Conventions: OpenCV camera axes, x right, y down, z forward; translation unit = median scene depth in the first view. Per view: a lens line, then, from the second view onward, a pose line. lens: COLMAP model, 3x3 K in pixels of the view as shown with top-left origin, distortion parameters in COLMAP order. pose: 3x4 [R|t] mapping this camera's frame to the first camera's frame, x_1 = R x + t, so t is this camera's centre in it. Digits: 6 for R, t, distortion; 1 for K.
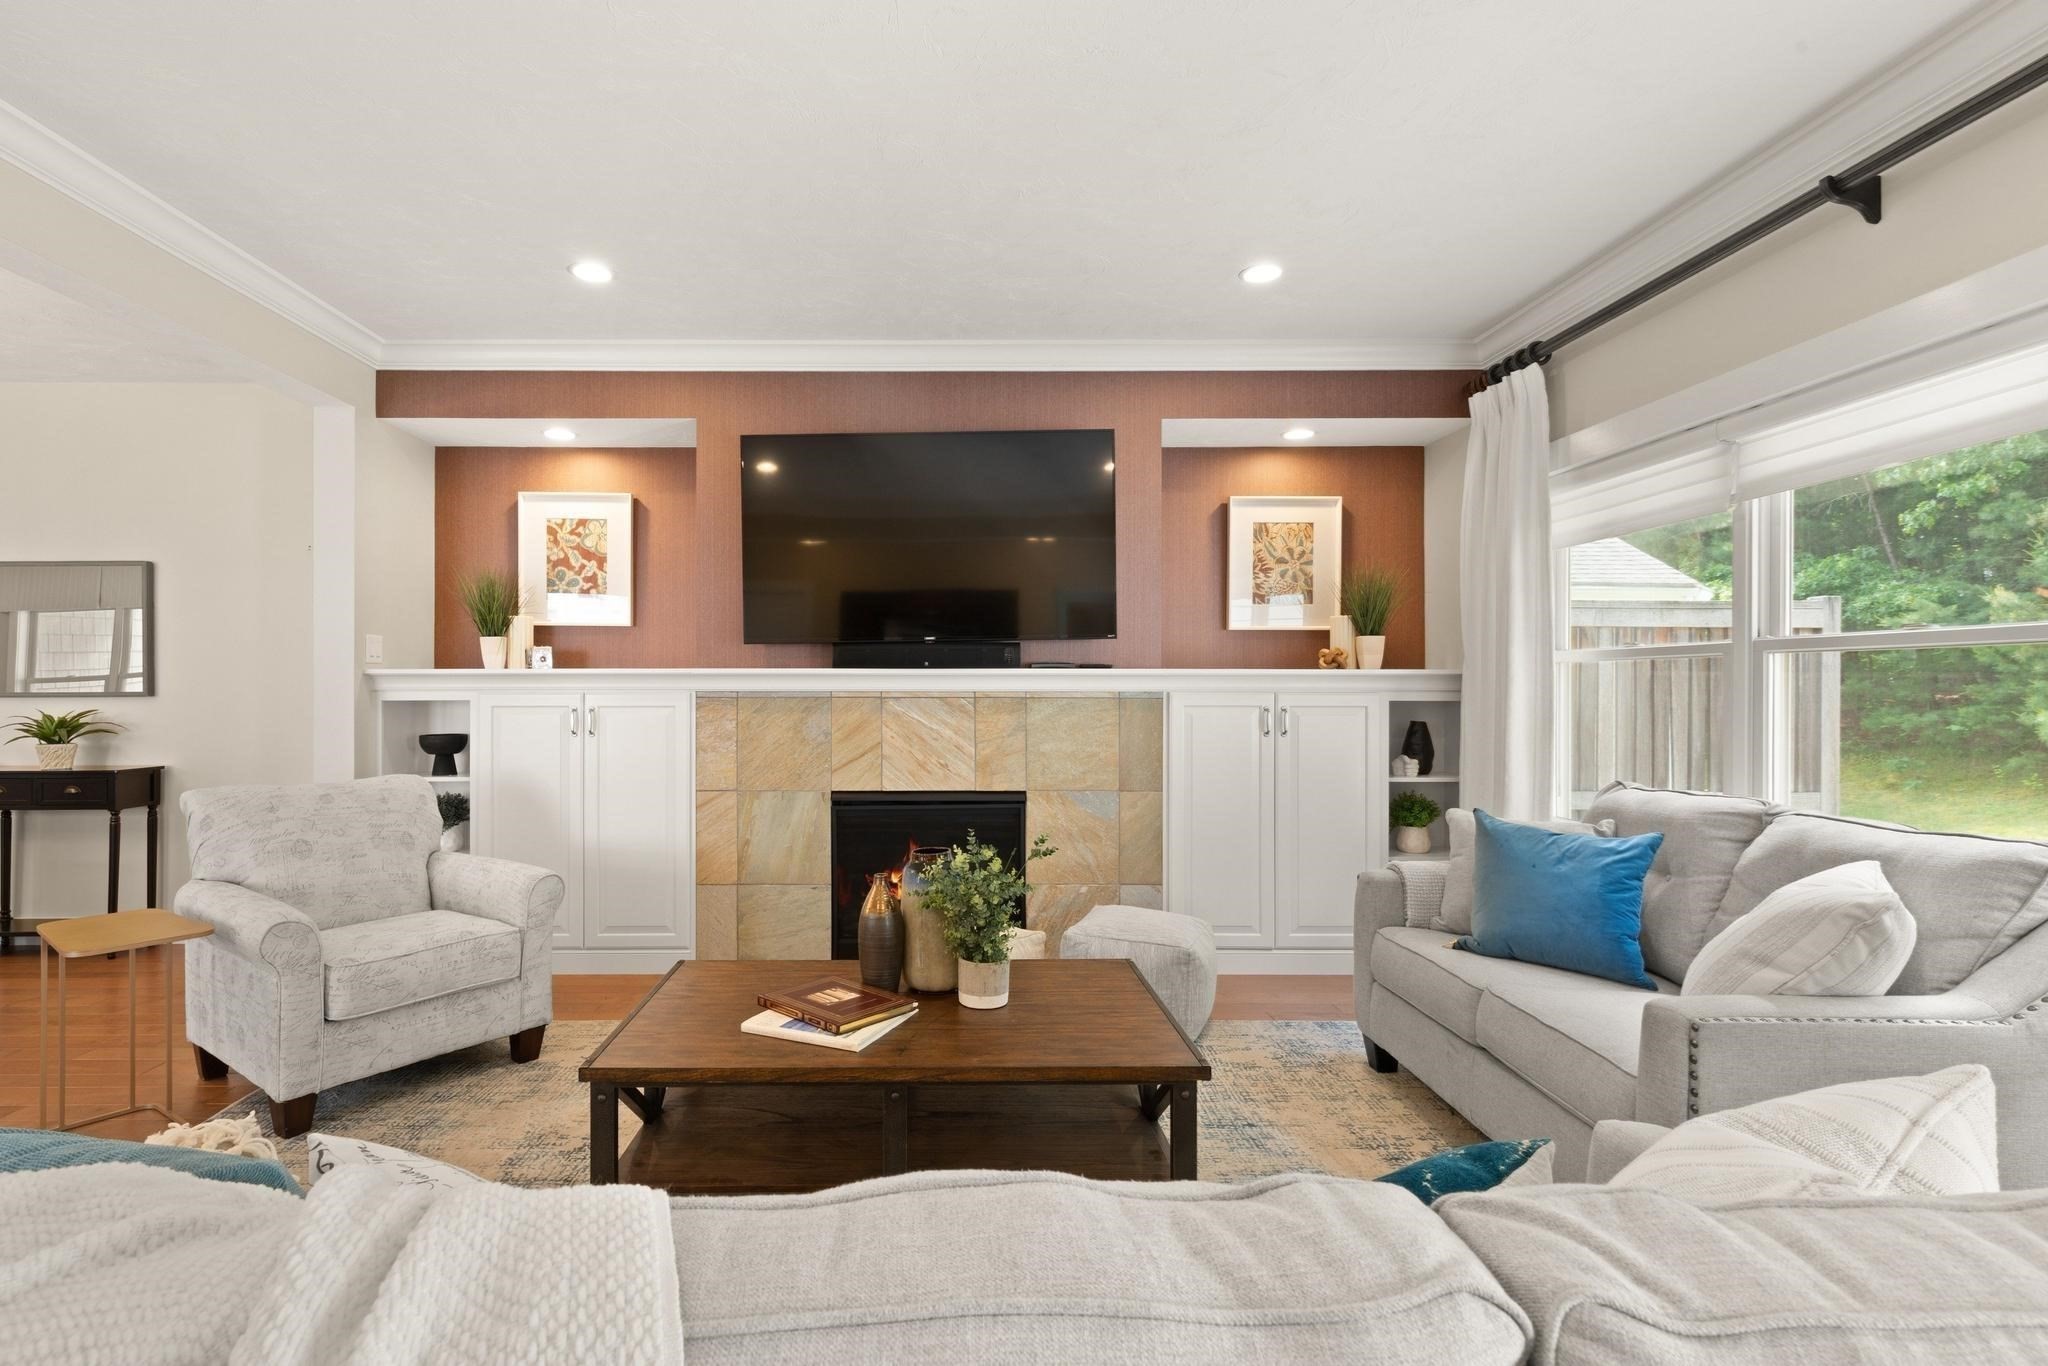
lens RADIAL K [[1051.6, 0, 1021.7], [0, 1051.6, 689.2], [0, 0, 1]] dist [0.001284, -0.000355]
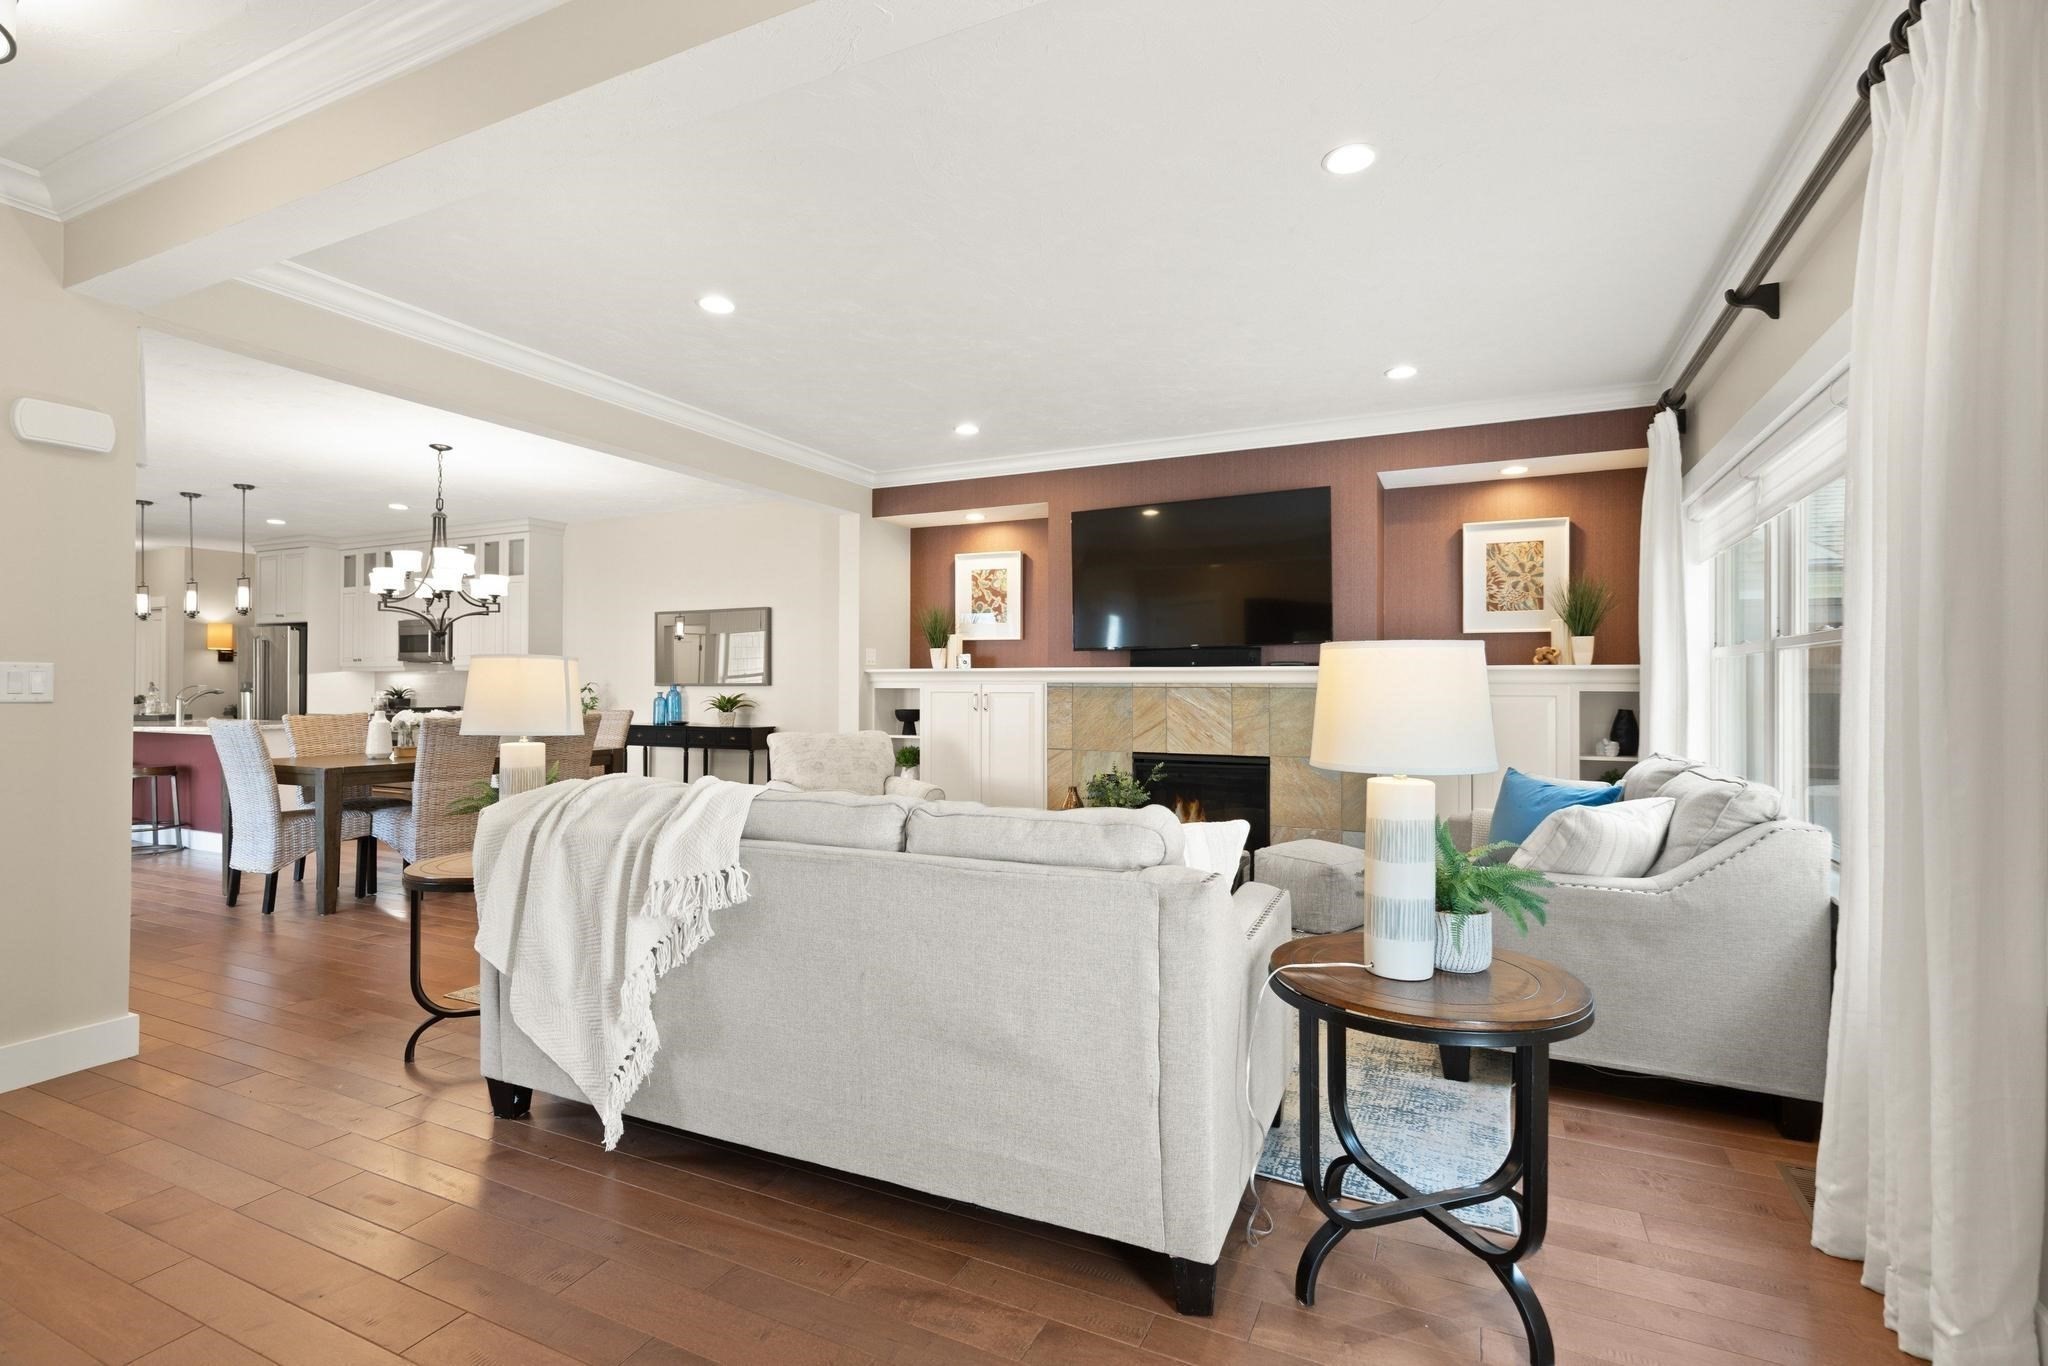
lens RADIAL K [[939.0, 0, 1037.7], [0, 939.0, 677.8], [0, 0, 1]] dist [0.010520, -0.000036]
pose [[0.904457, -0.000977, -0.426563, 0.232848], [-0.001940, 0.999978, -0.006405, 0.003166], [0.426560, 0.006620, 0.904435, -0.208616]]
